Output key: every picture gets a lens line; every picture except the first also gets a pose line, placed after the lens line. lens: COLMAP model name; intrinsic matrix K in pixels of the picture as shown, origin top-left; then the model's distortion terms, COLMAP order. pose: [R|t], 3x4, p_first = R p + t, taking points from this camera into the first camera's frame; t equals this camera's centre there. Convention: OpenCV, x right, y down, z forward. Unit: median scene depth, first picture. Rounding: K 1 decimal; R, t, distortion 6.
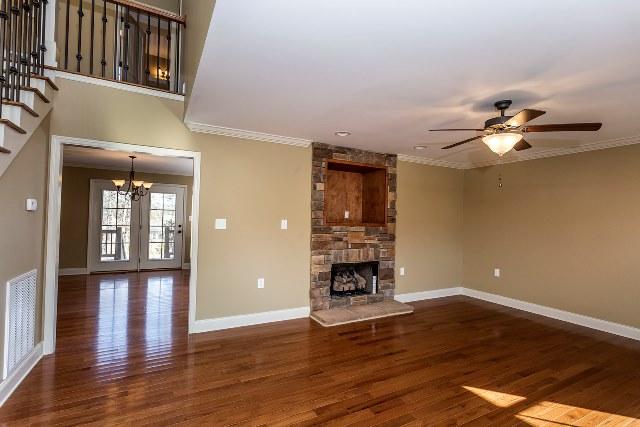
lens RADIAL K [[306.8, 0, 317.3], [0, 306.8, 213.9], [0, 0, 1]] dist [0.004822, 0.000263]
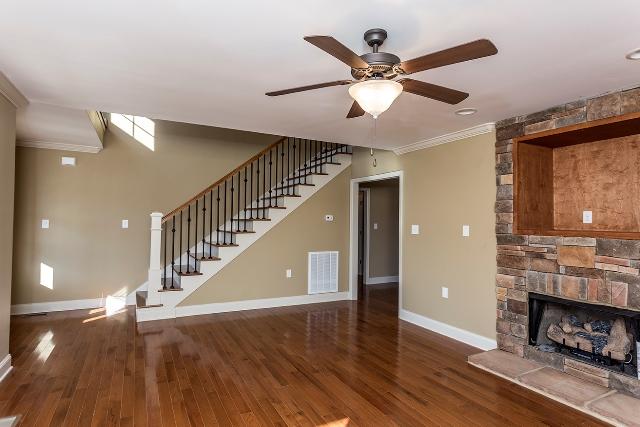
lens RADIAL K [[359.0, 0, 317.5], [0, 359.0, 212.3], [0, 0, 1]] dist [-0.017313, 0.001797]
pose [[-0.023808, -0.049518, -0.998489, 0.854870], [0.001073, 0.998771, -0.049558, 0.029029], [0.999716, -0.002251, -0.023726, 0.574261]]
